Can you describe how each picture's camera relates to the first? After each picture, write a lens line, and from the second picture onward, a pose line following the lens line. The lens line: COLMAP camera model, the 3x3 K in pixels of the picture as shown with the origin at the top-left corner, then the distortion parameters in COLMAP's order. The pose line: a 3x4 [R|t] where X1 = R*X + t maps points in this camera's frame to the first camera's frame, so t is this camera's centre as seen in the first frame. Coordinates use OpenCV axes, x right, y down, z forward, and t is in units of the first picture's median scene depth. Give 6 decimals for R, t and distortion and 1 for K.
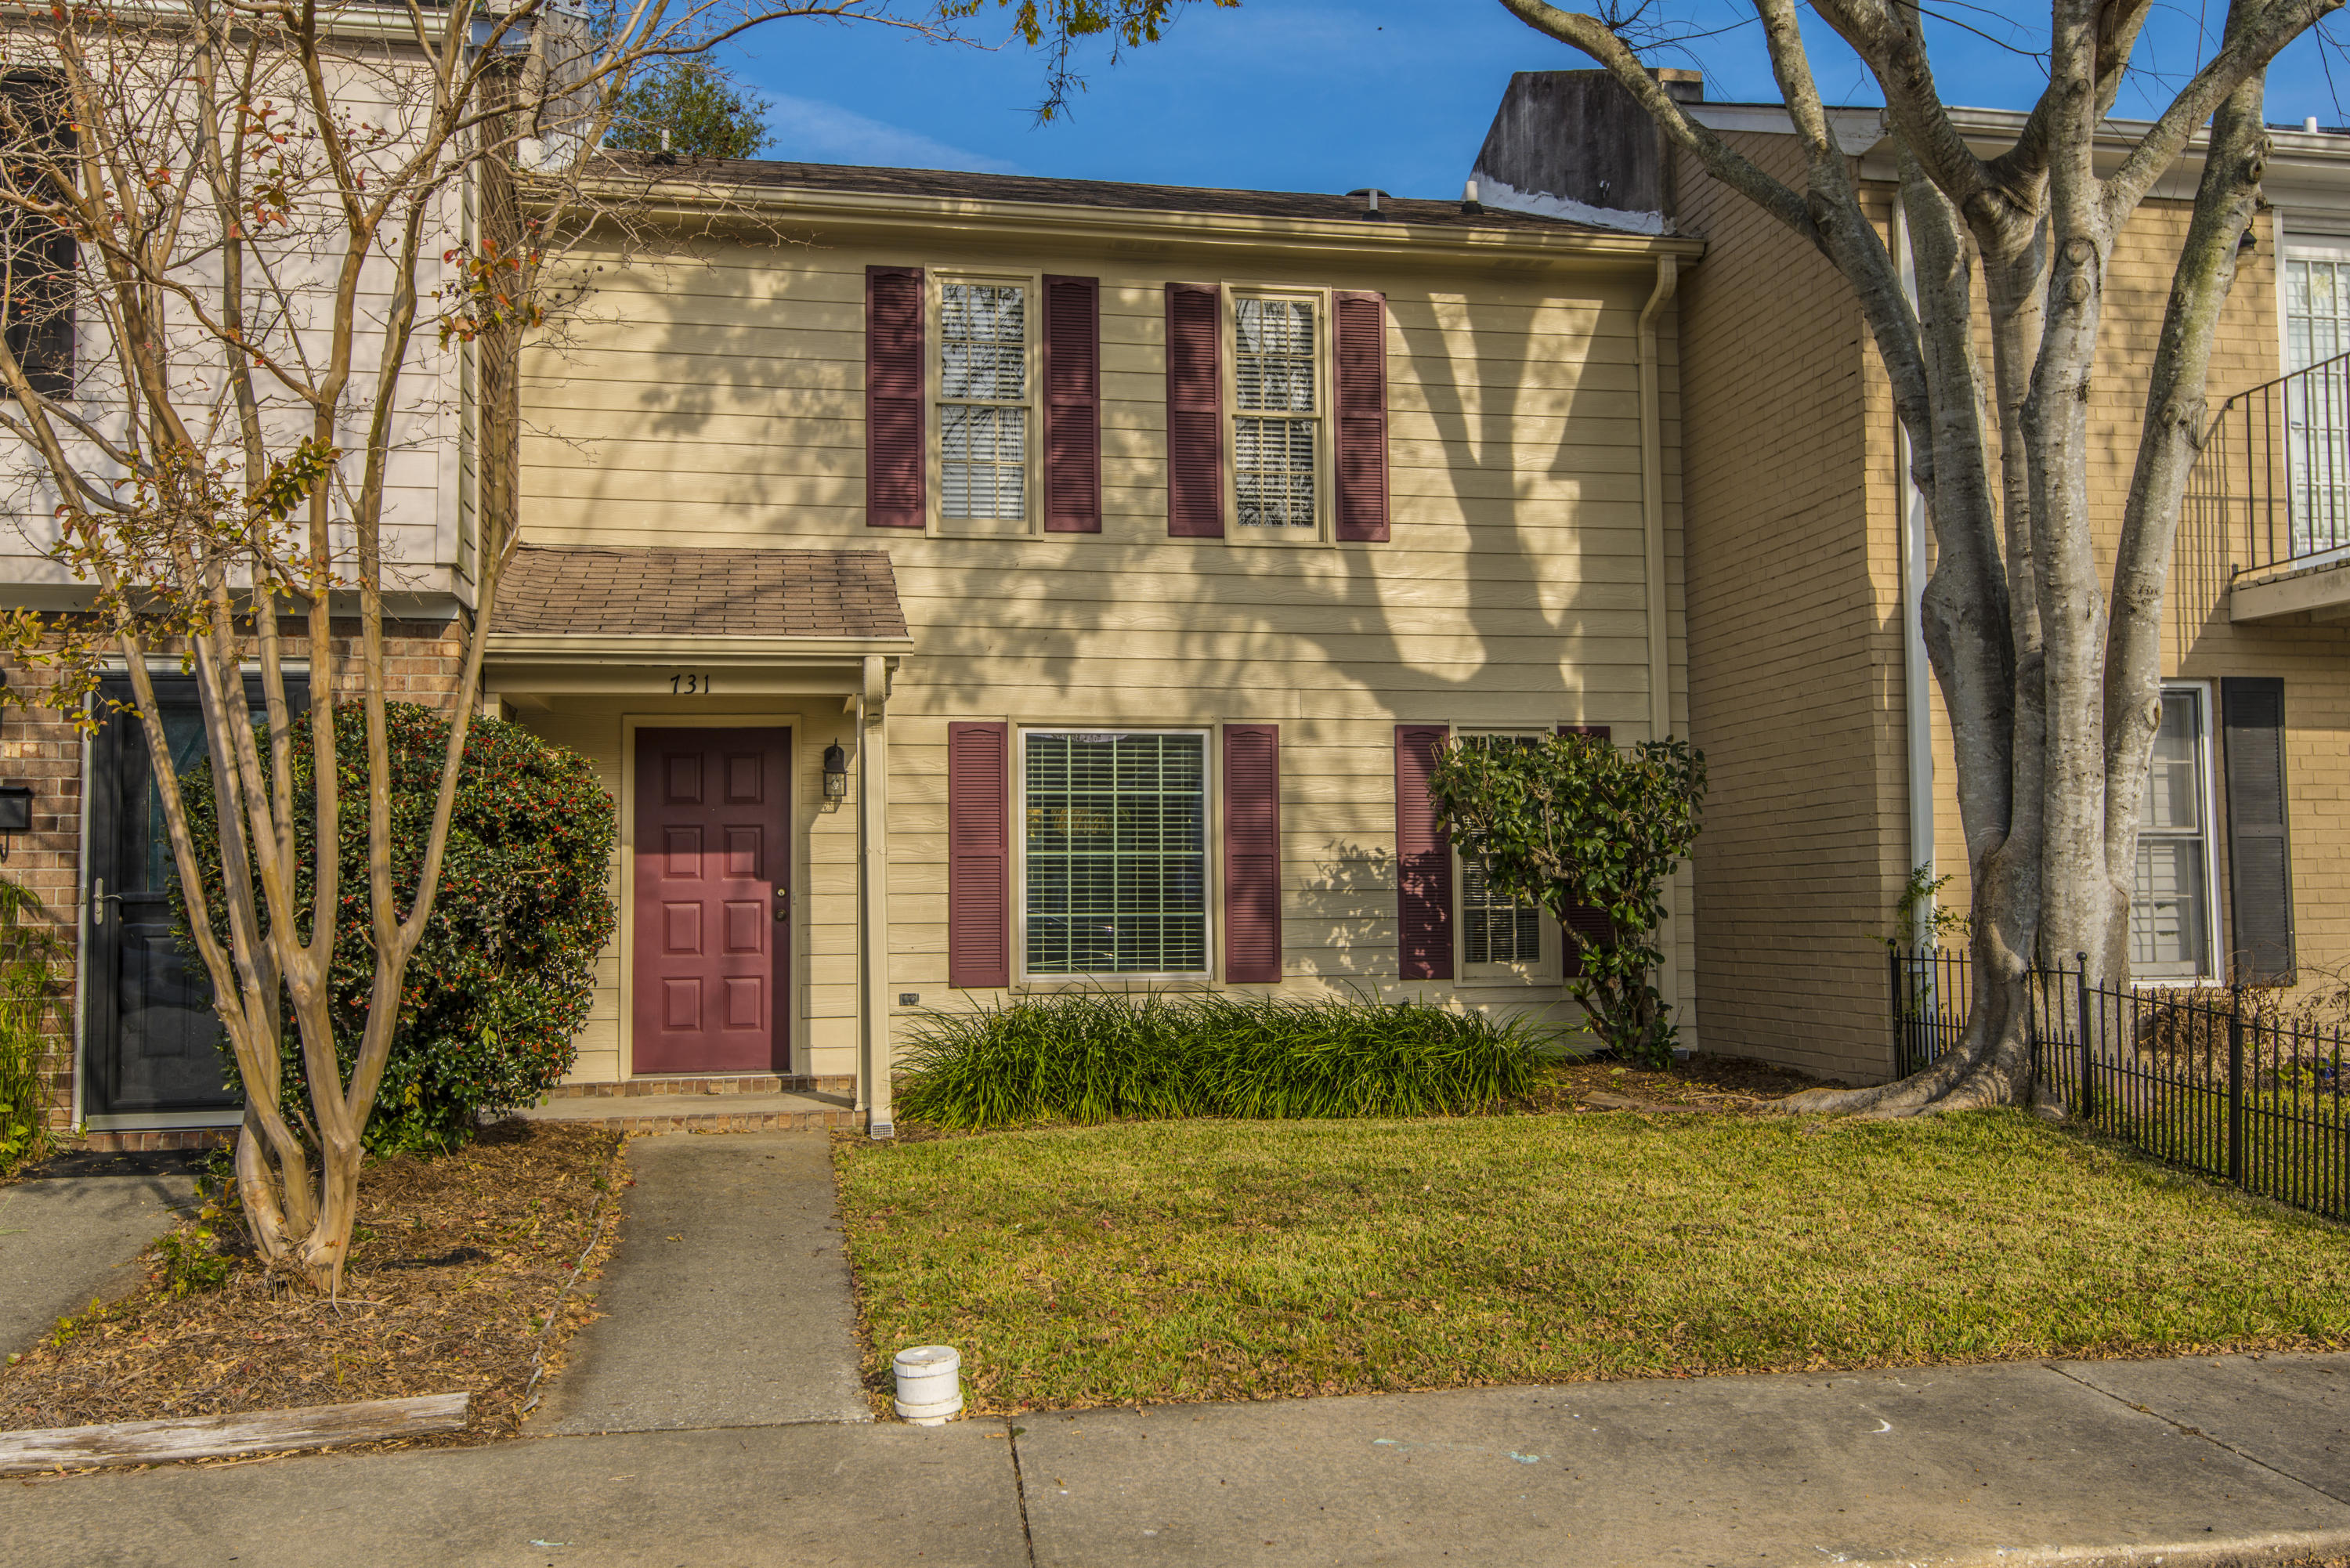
lens RADIAL K [[2068.2, 0, 1173.8], [0, 2068.2, 789.4], [0, 0, 1]] dist [0.024271, 0.003316]
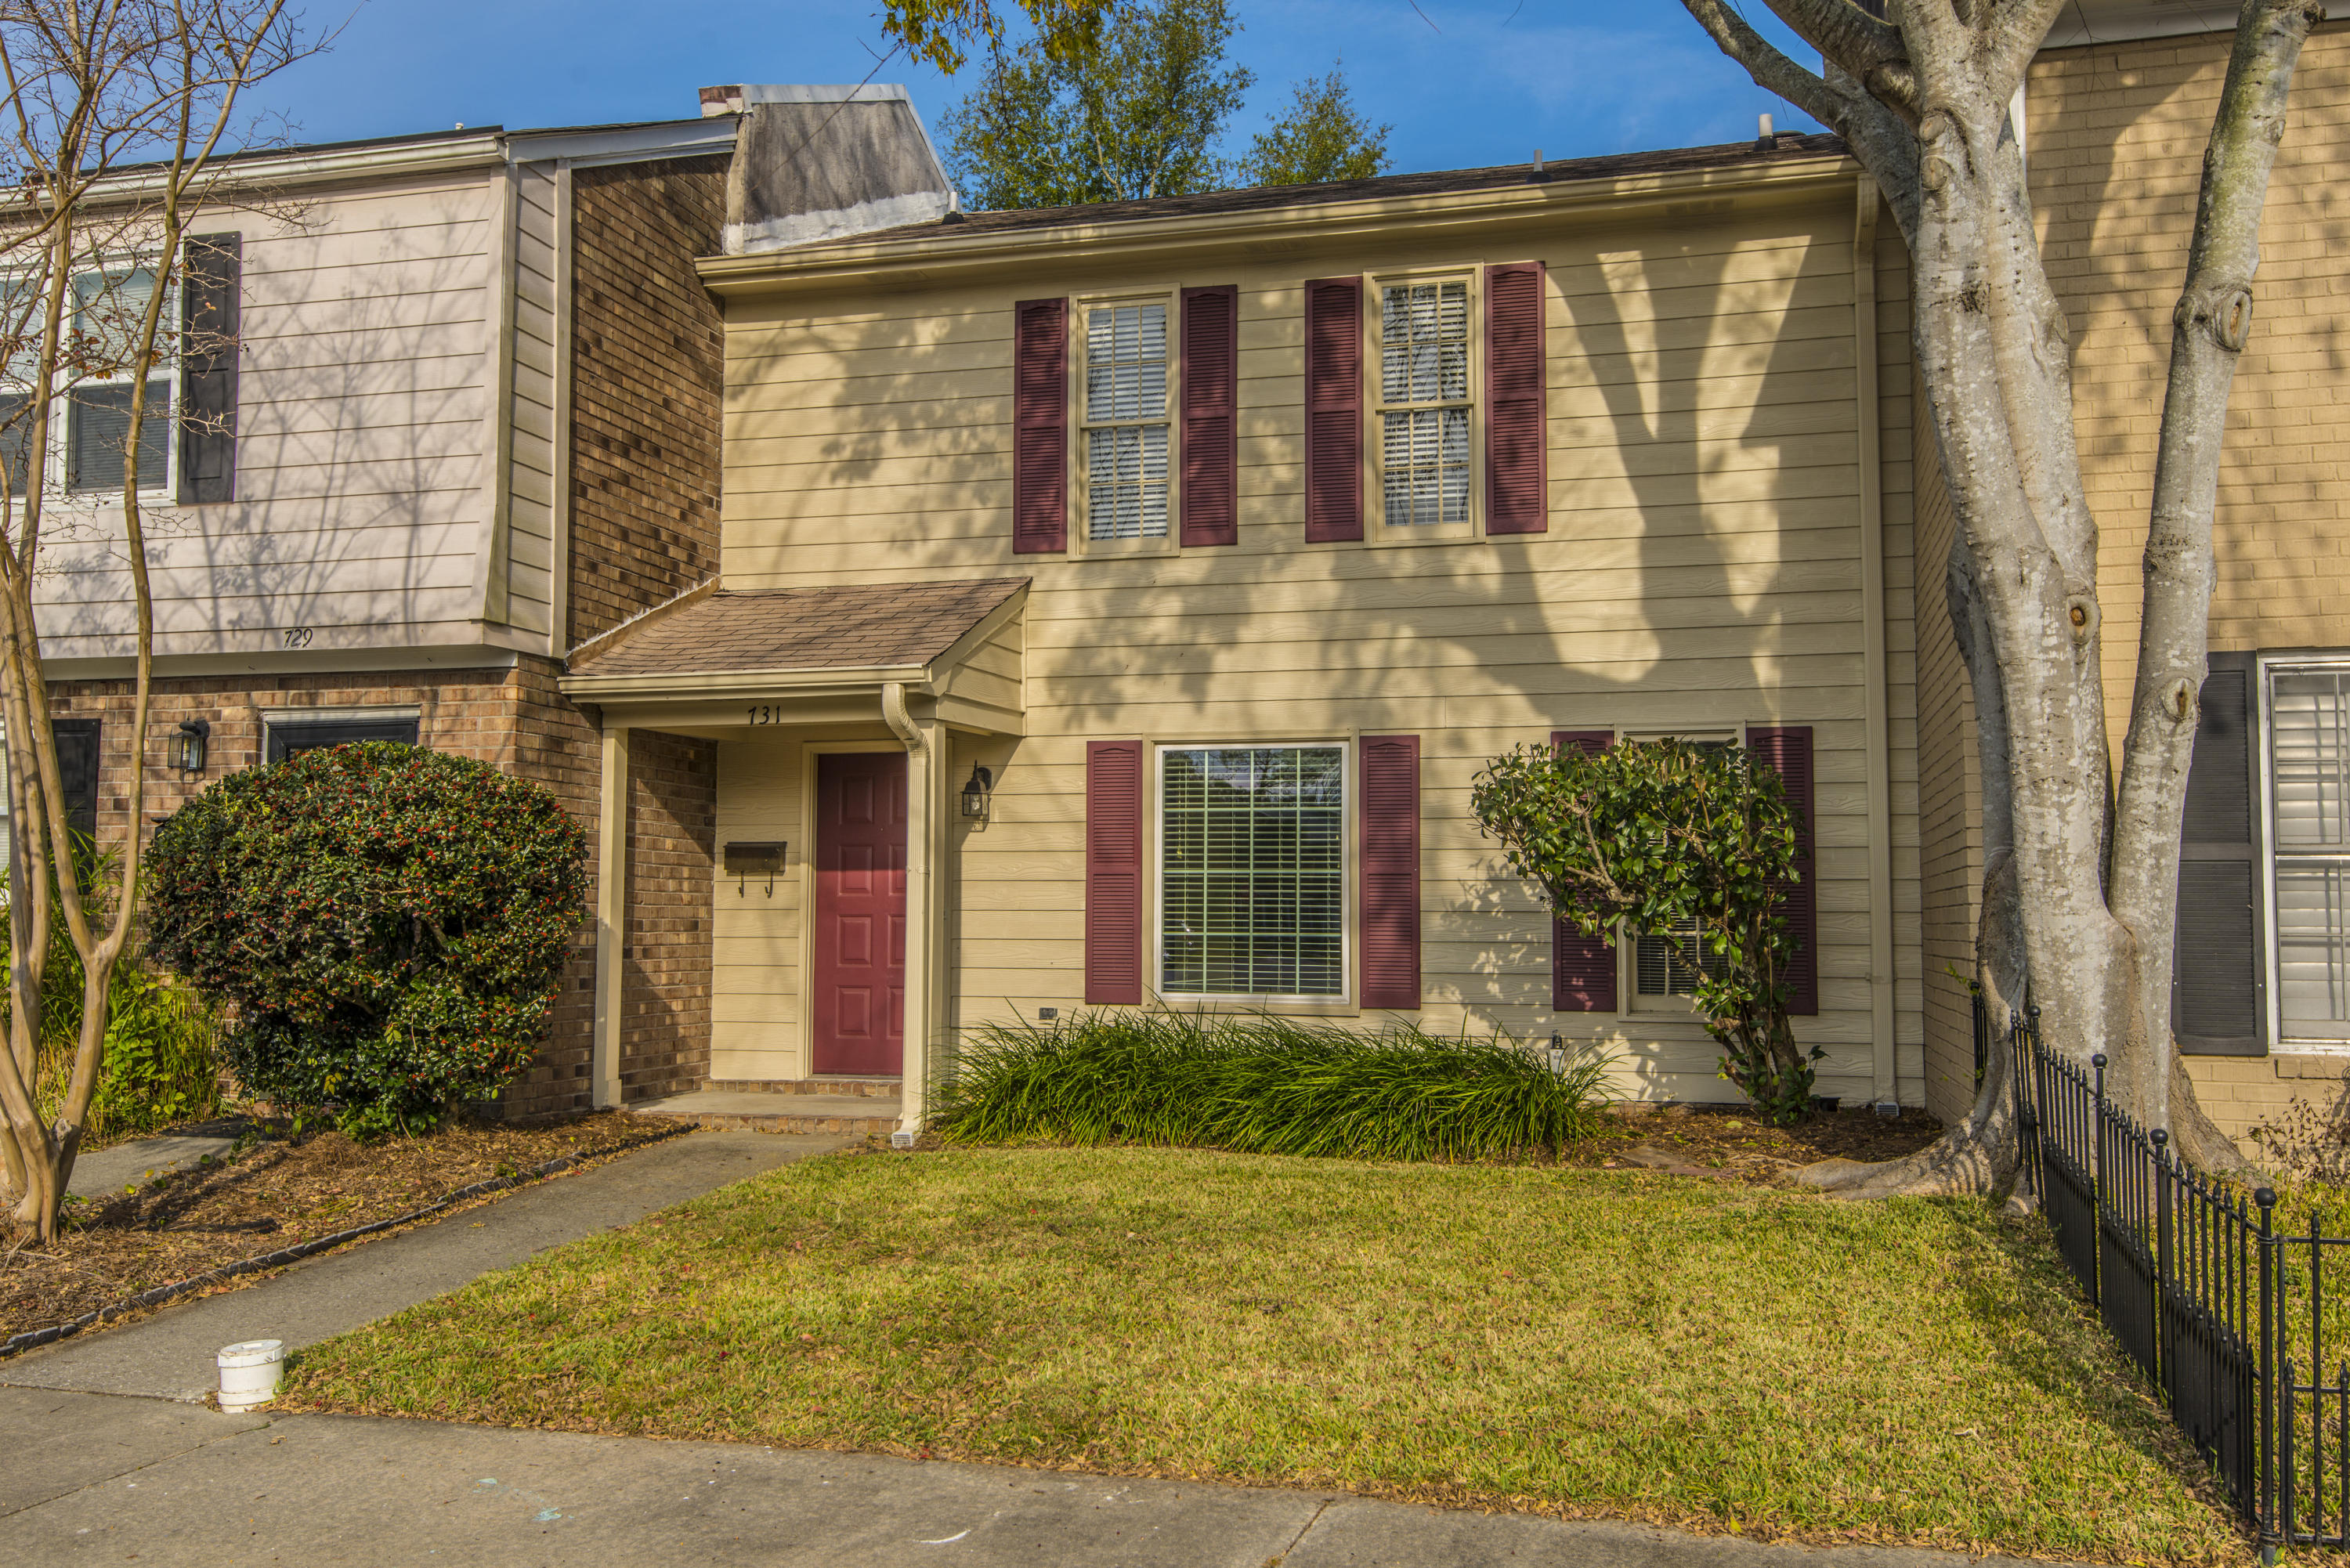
lens RADIAL K [[2057.7, 0, 1169.0], [0, 2057.7, 790.4], [0, 0, 1]] dist [0.035615, -0.023333]
pose [[0.894377, -0.013882, -0.447098, 0.384011], [0.012786, 0.999903, -0.005470, -0.002616], [0.447130, -0.000824, 0.894468, 0.116632]]
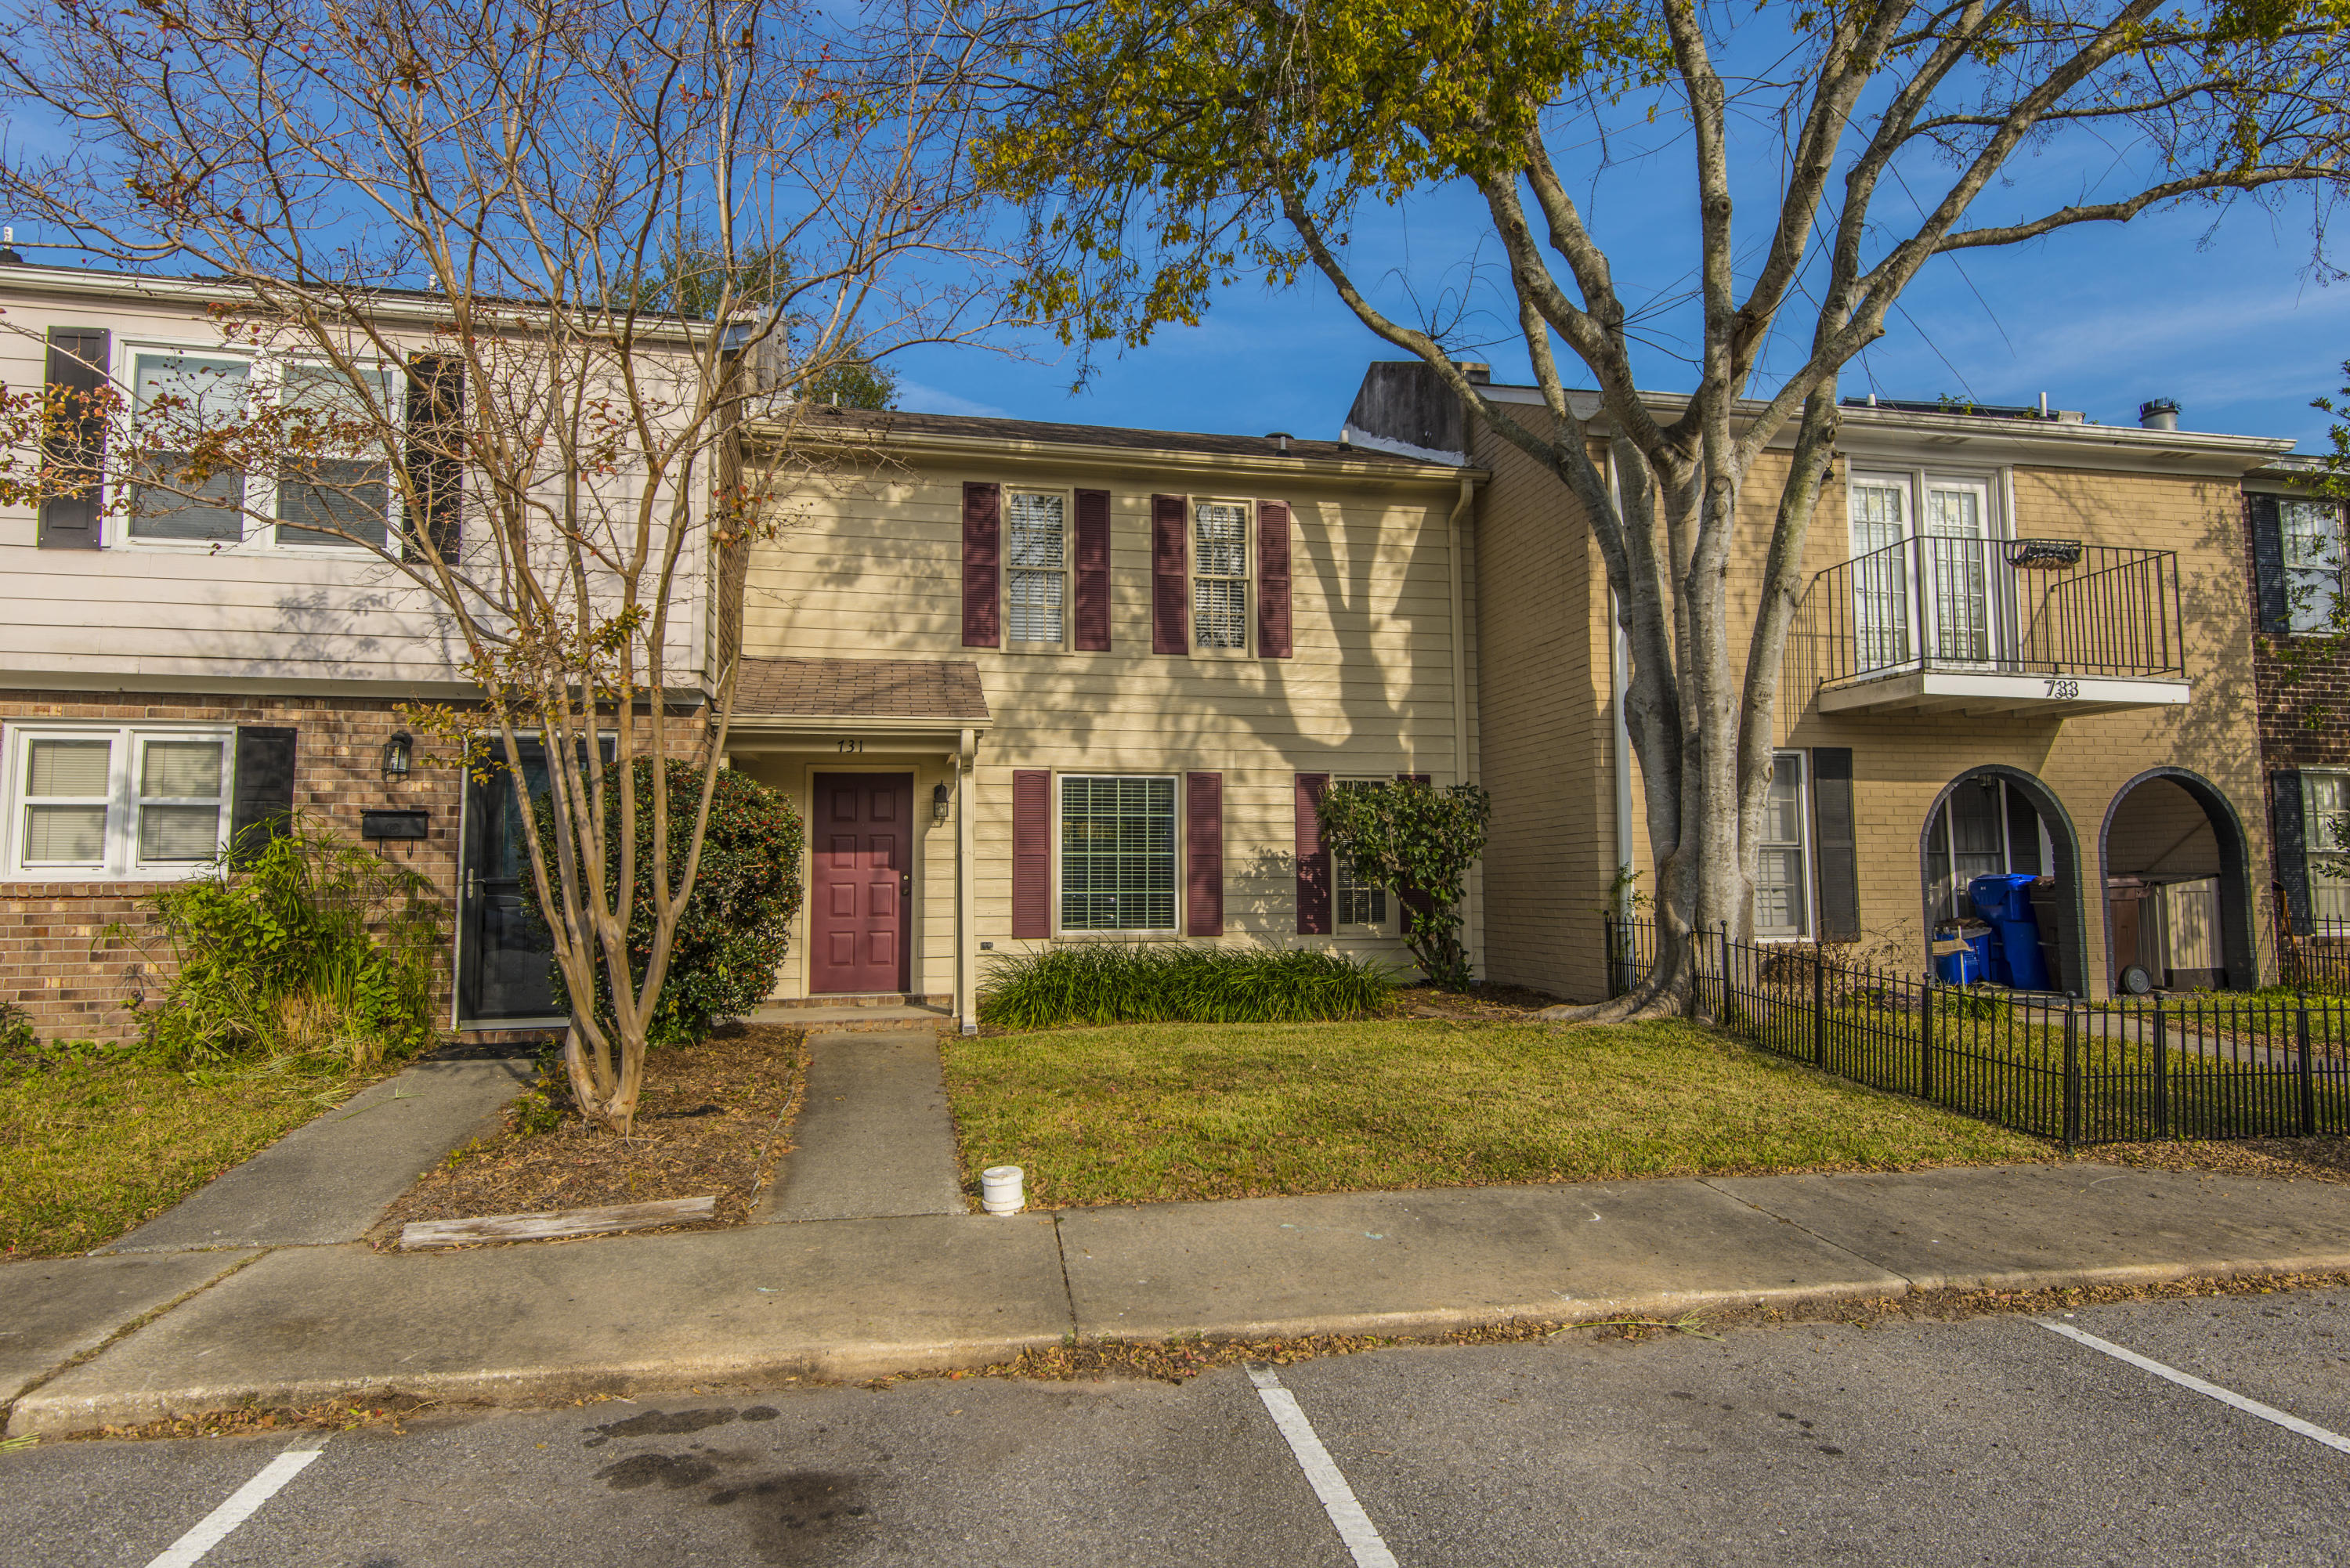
lens RADIAL K [[1336.1, 0, 1174.5], [0, 1336.1, 782.6], [0, 0, 1]] dist [0.046941, -0.000218]
pose [[0.999830, 0.005886, 0.017495, -0.003138], [-0.005561, 0.999812, -0.018556, -0.004789], [-0.017601, 0.018456, 0.999675, -0.023115]]
